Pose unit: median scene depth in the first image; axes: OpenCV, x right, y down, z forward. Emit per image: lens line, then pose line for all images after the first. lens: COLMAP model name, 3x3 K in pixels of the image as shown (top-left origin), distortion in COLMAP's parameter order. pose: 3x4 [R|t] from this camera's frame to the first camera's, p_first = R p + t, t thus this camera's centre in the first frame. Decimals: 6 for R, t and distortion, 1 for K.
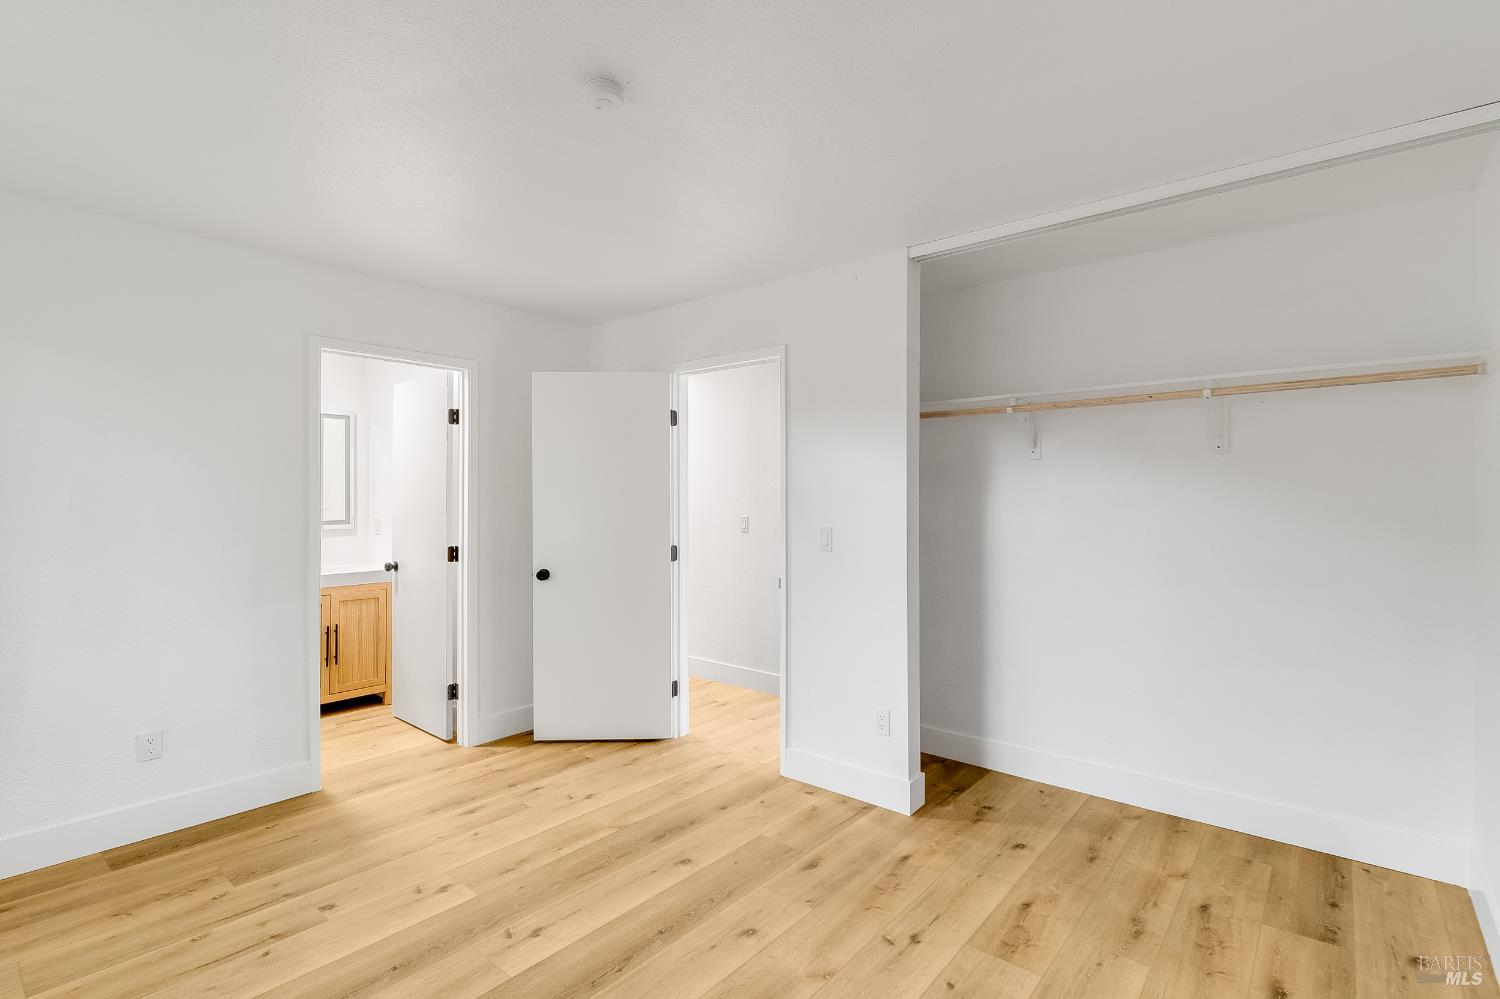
lens RADIAL K [[705.0, 0, 750.2], [0, 705.0, 490.3], [0, 0, 1]] dist [-0.004243, -0.000609]
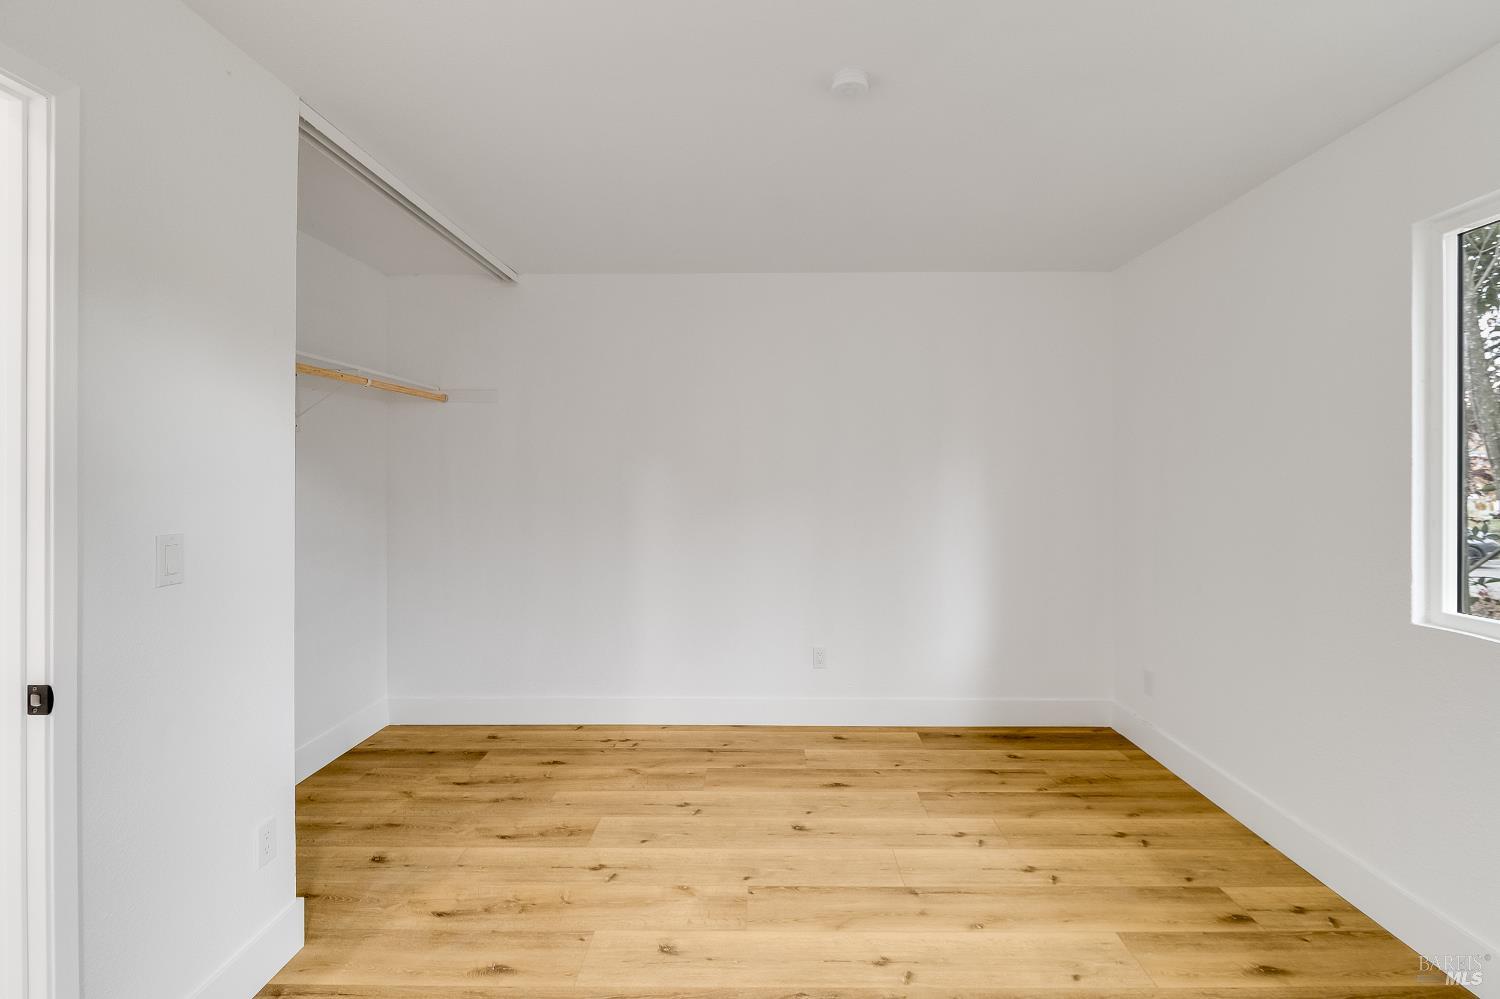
lens RADIAL K [[705.0, 0, 750.2], [0, 705.0, 490.3], [0, 0, 1]] dist [-0.004243, -0.000609]
pose [[-0.643162, -0.013390, 0.765613, -0.696085], [-0.013378, 0.999891, 0.006248, 0.016865], [-0.765613, -0.006224, -0.643271, 1.371935]]
